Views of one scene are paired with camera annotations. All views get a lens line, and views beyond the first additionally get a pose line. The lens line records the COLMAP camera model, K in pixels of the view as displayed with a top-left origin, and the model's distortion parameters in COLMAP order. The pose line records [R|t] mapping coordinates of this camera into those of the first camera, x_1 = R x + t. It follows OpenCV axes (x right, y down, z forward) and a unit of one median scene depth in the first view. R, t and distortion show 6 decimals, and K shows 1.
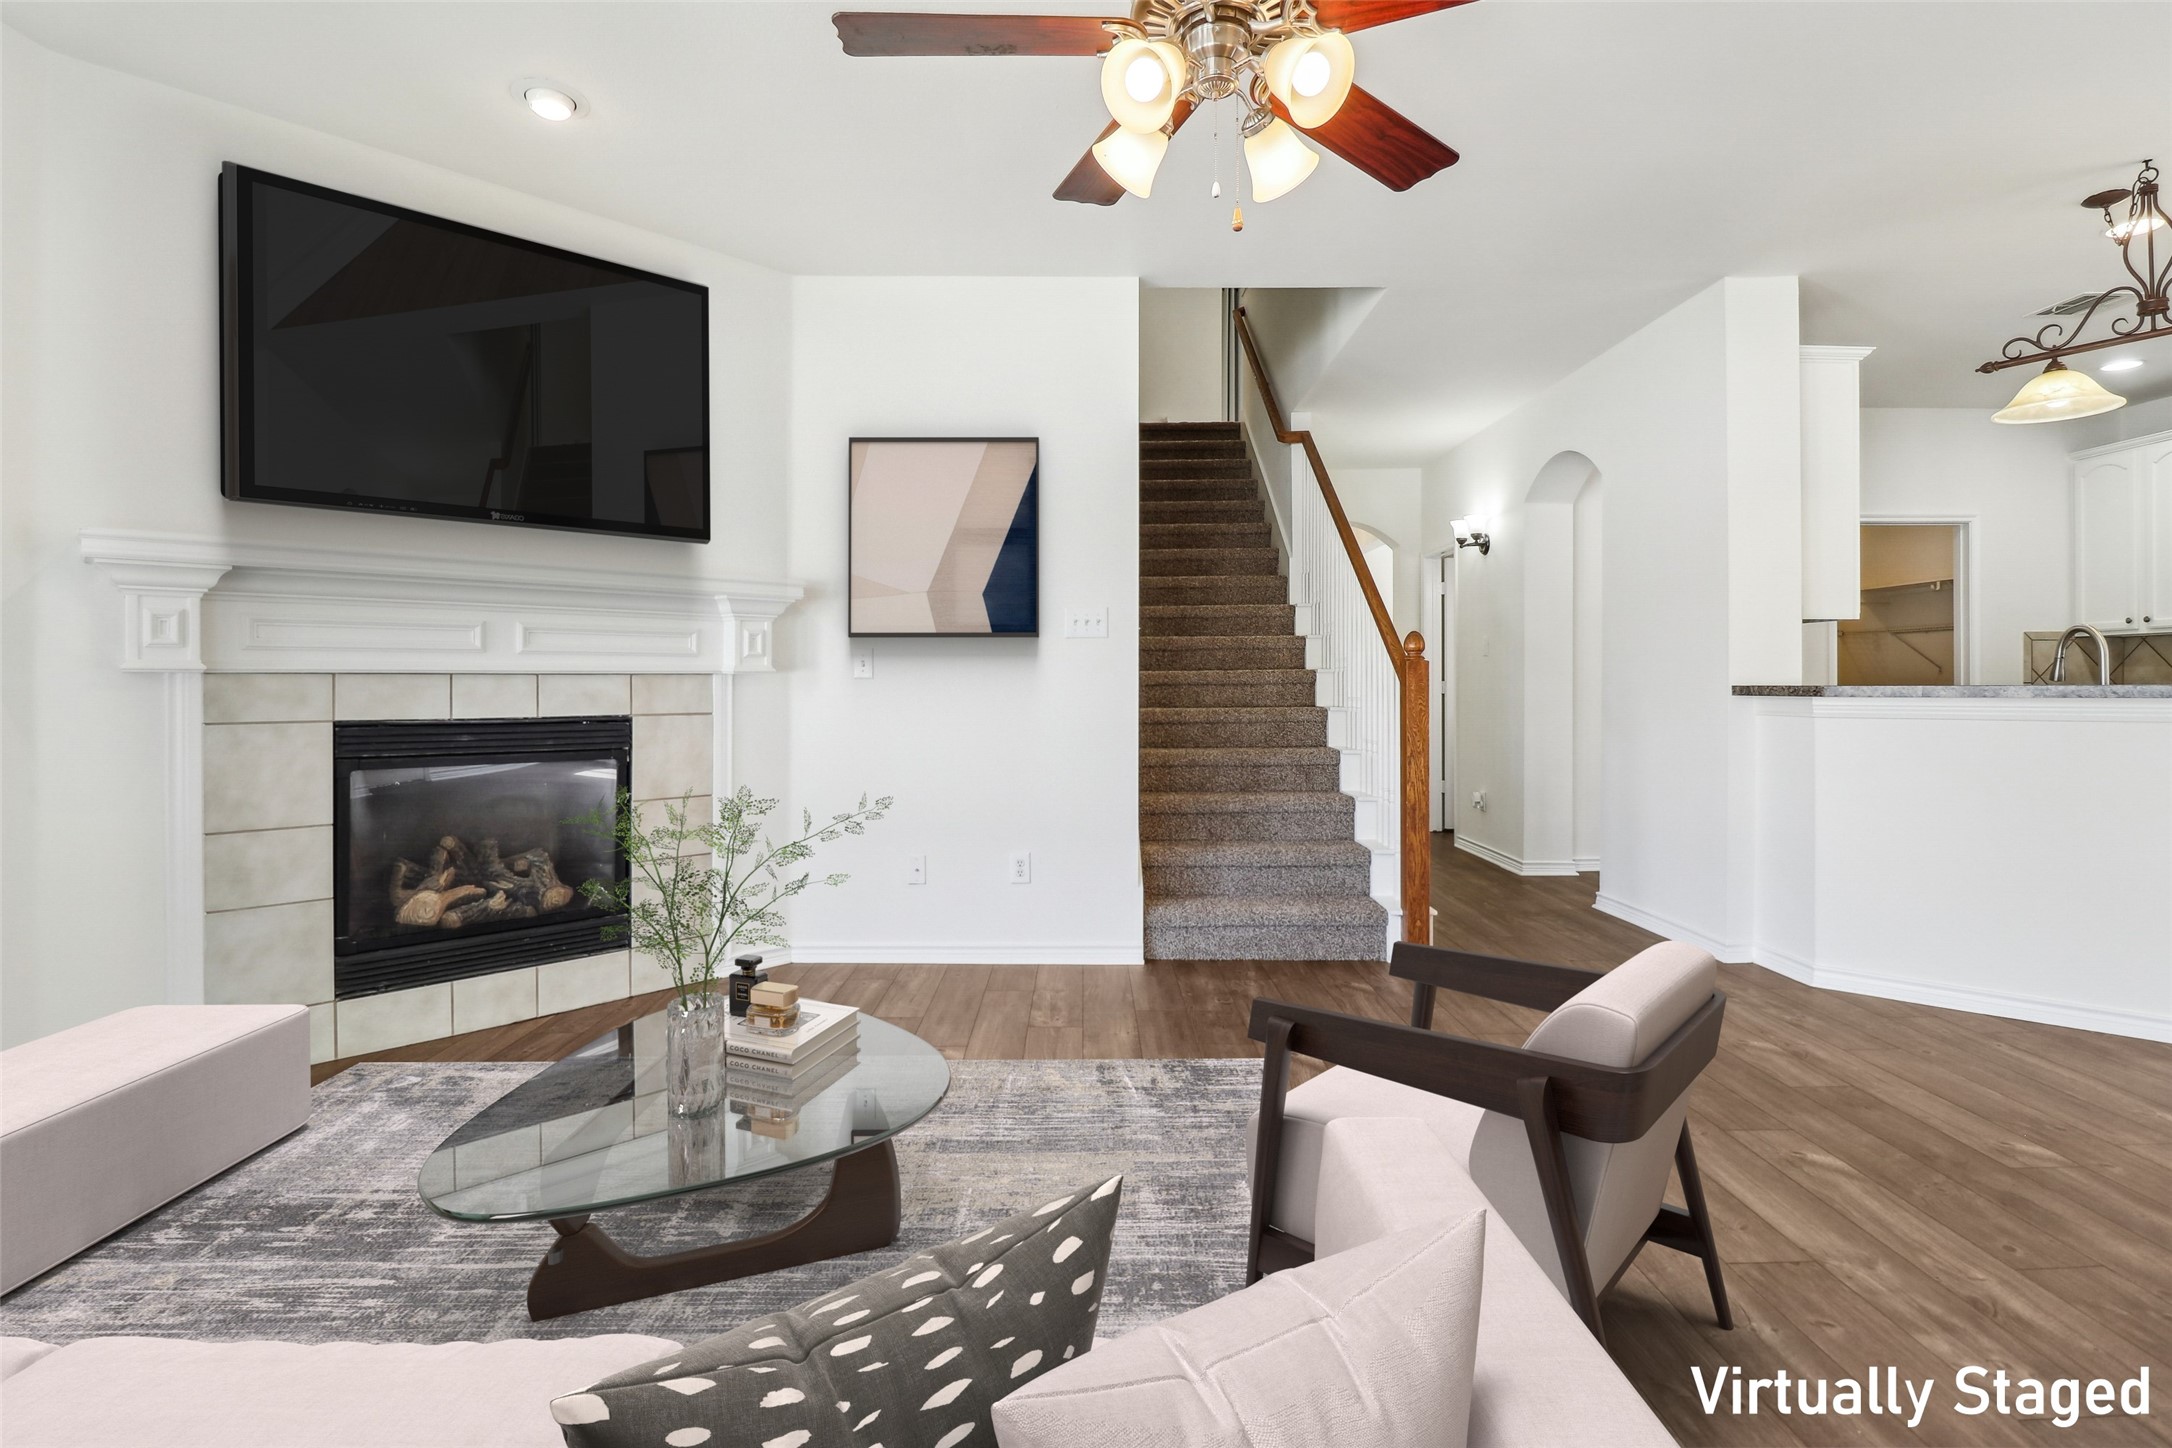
lens RADIAL K [[1006.3, 0, 1086.4], [0, 1006.3, 686.8], [0, 0, 1]] dist [0.001480, -0.021485]
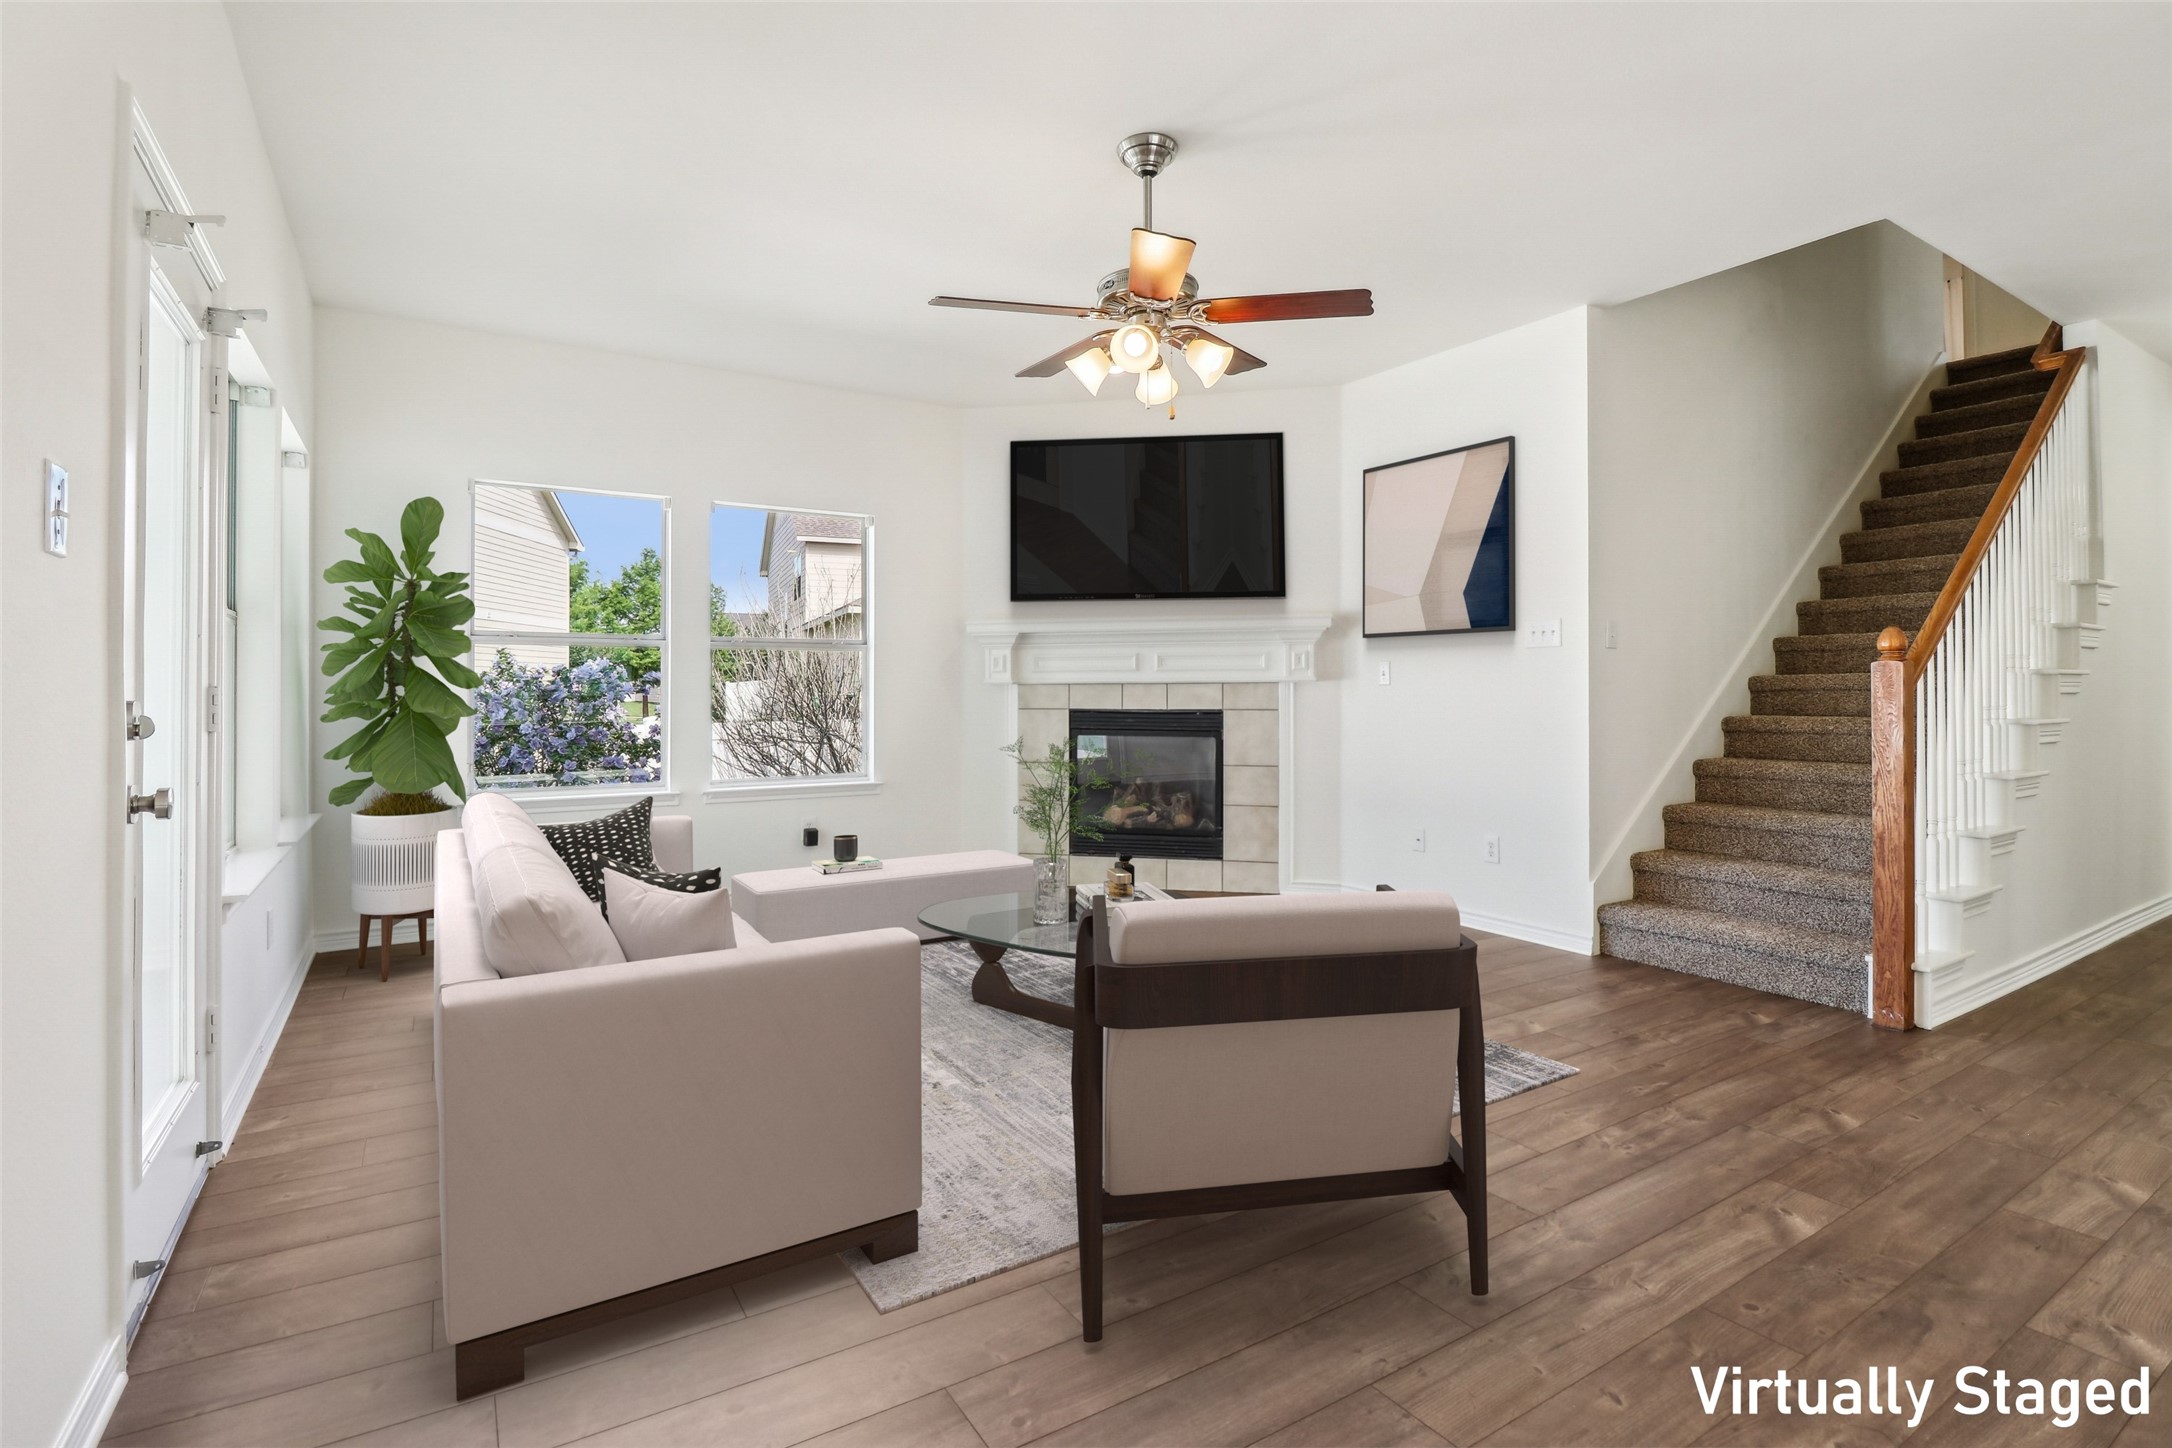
lens RADIAL K [[1006.3, 0, 1086.4], [0, 1006.3, 686.8], [0, 0, 1]] dist [0.001480, -0.021485]
pose [[0.543963, -0.001021, -0.839109, 0.746444], [-0.000925, 0.999998, -0.001816, -0.003798], [0.839109, 0.001764, 0.543960, -0.018574]]
